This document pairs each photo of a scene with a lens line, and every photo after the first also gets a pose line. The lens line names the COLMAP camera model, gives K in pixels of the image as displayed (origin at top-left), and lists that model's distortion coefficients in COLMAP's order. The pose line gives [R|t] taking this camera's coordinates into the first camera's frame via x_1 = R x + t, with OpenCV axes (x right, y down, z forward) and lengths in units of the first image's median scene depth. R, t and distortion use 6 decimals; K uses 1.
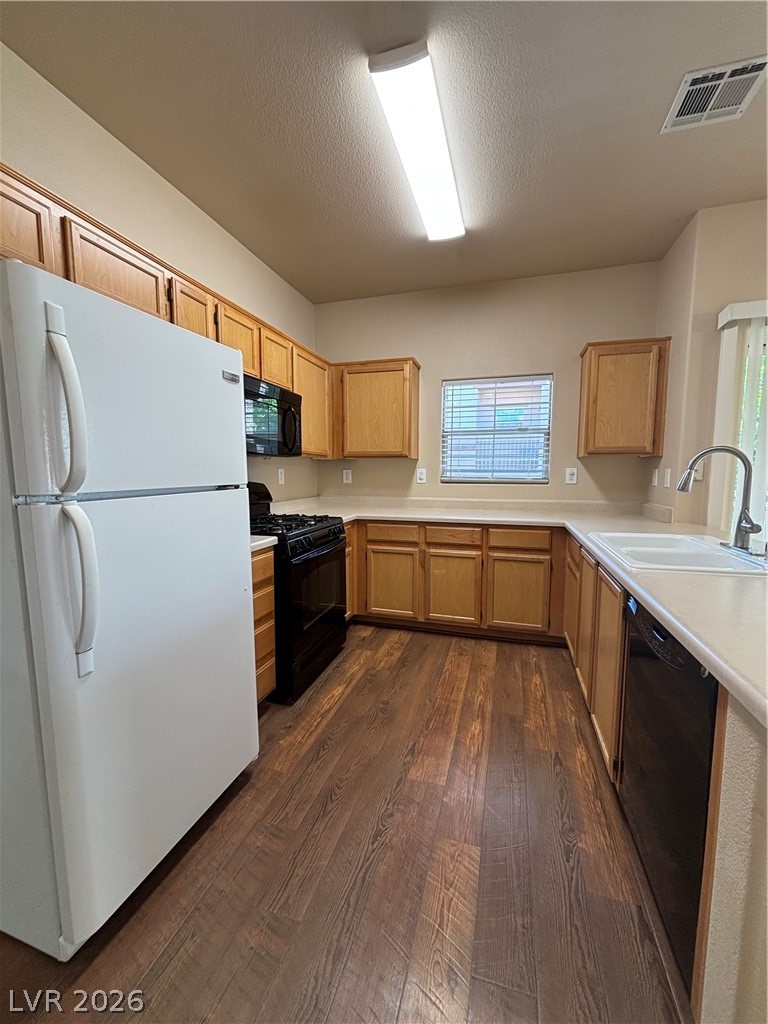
lens RADIAL K [[415.2, 0, 385.2], [0, 415.2, 513.7], [0, 0, 1]] dist [0.000529, -0.000312]
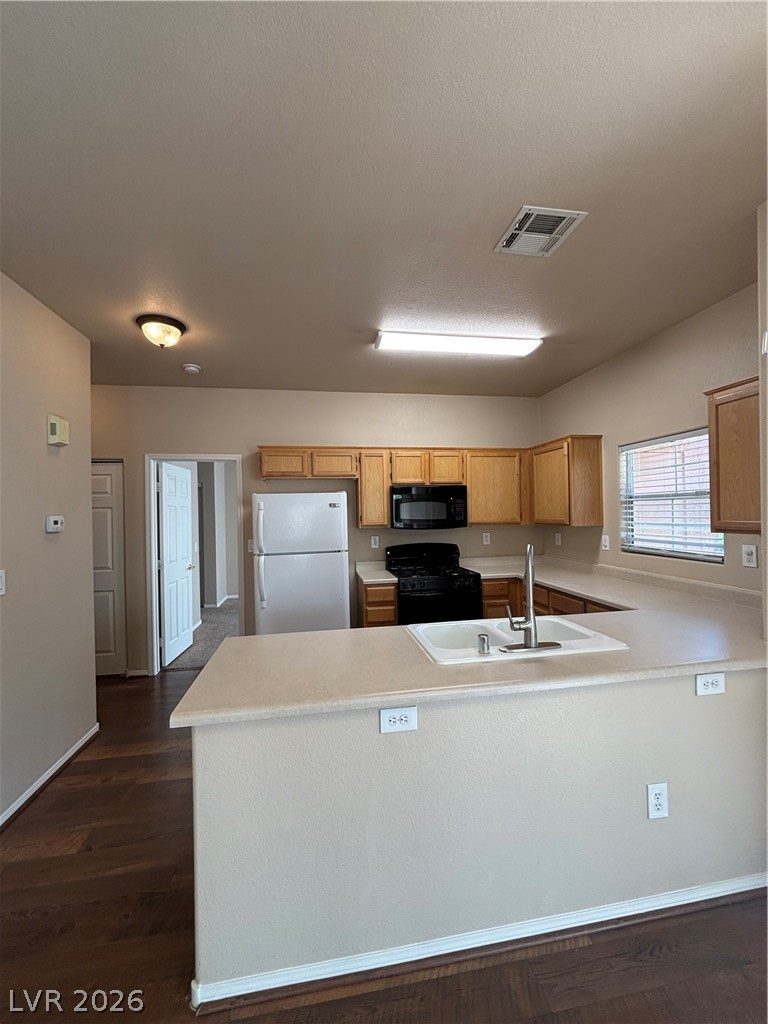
lens RADIAL K [[408.4, 0, 384.0], [0, 408.4, 512.0], [0, 0, 1]] dist [-0.014807, -0.000376]
pose [[0.439934, -0.012635, -0.897941, 0.803139], [-0.071029, 0.996279, -0.048818, -0.088265], [0.895217, 0.085256, 0.437399, 0.112756]]
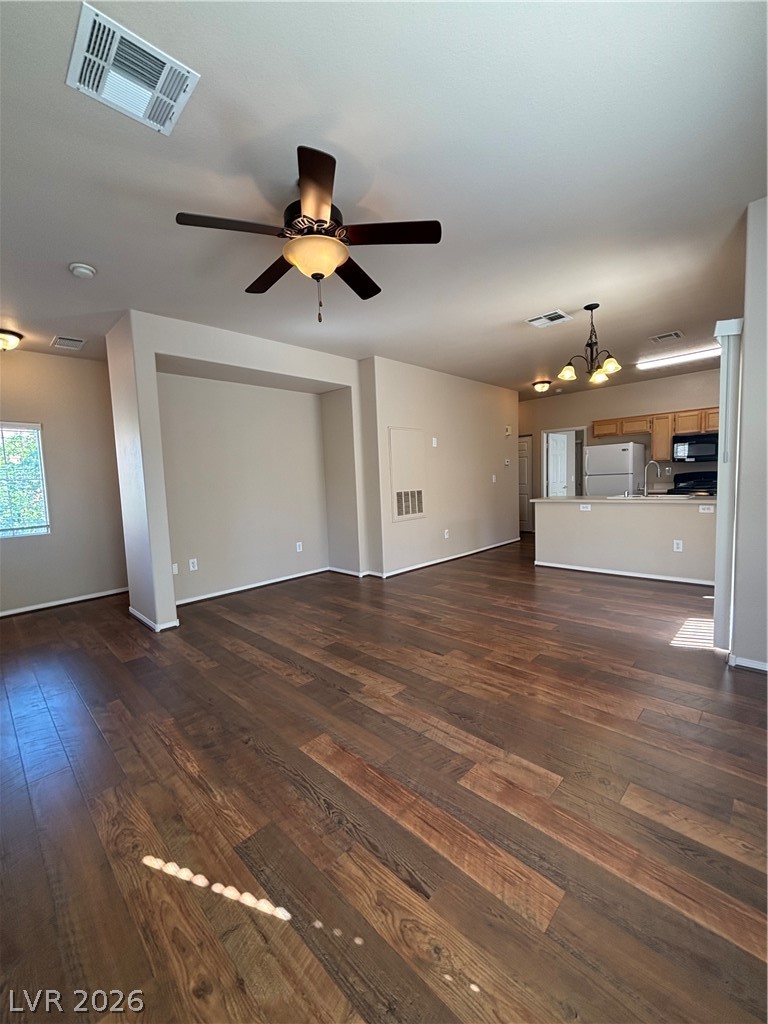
lens RADIAL K [[415.2, 0, 385.2], [0, 415.2, 513.7], [0, 0, 1]] dist [0.000529, -0.000312]
pose [[-0.472150, 0.093413, -0.876555, 2.187882], [-0.050029, 0.989927, 0.132442, -0.047570], [0.880098, 0.106386, -0.462720, 0.387939]]
